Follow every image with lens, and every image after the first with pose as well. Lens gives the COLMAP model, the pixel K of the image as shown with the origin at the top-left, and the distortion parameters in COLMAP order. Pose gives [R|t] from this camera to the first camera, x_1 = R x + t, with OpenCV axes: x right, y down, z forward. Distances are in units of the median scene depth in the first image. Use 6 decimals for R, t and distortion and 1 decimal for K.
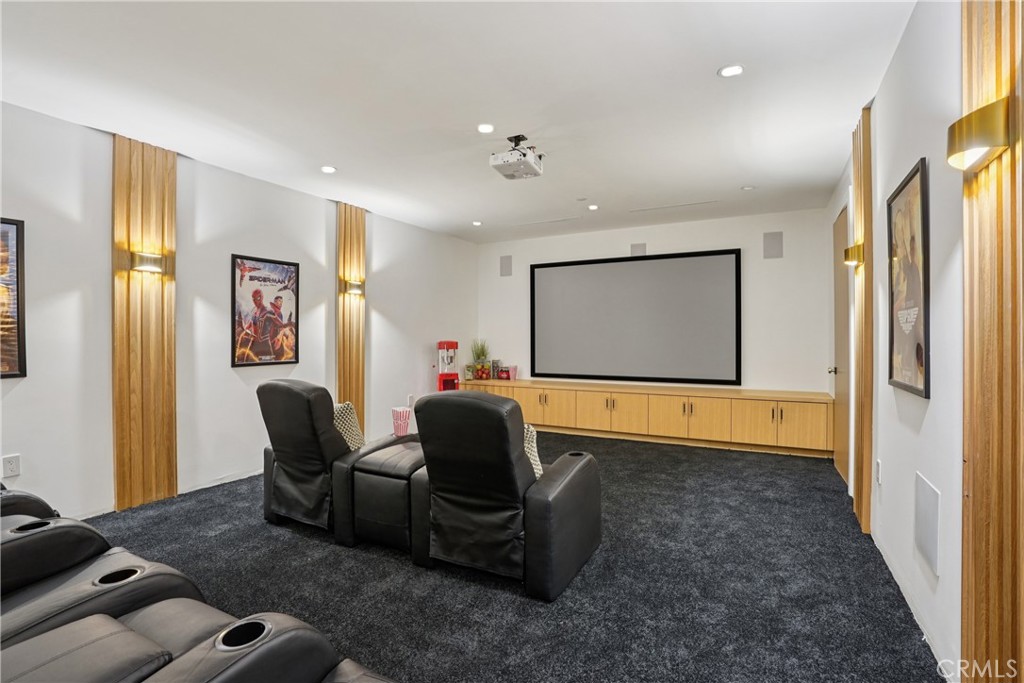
lens RADIAL K [[474.8, 0, 512.7], [0, 474.8, 337.8], [0, 0, 1]] dist [-0.052404, 0.013925]
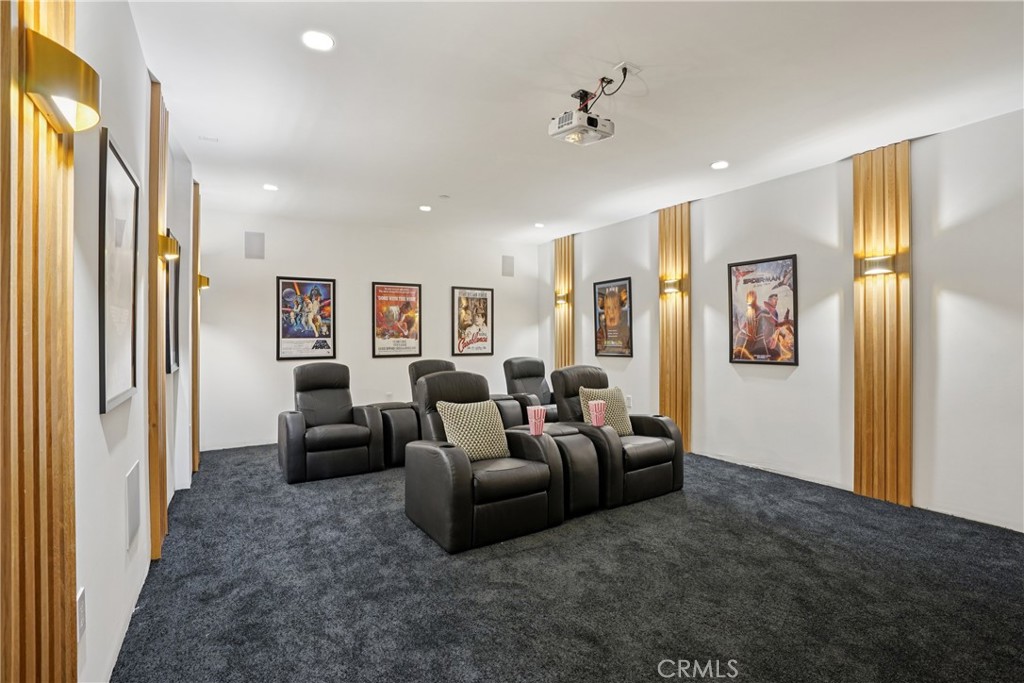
lens RADIAL K [[474.8, 0, 511.6], [0, 474.8, 339.8], [0, 0, 1]] dist [-0.052404, 0.013925]
pose [[-0.467727, -0.007203, -0.883844, 0.615530], [-0.010963, 0.999937, -0.002347, 0.014004], [0.883805, 0.008592, -0.467776, 0.986362]]
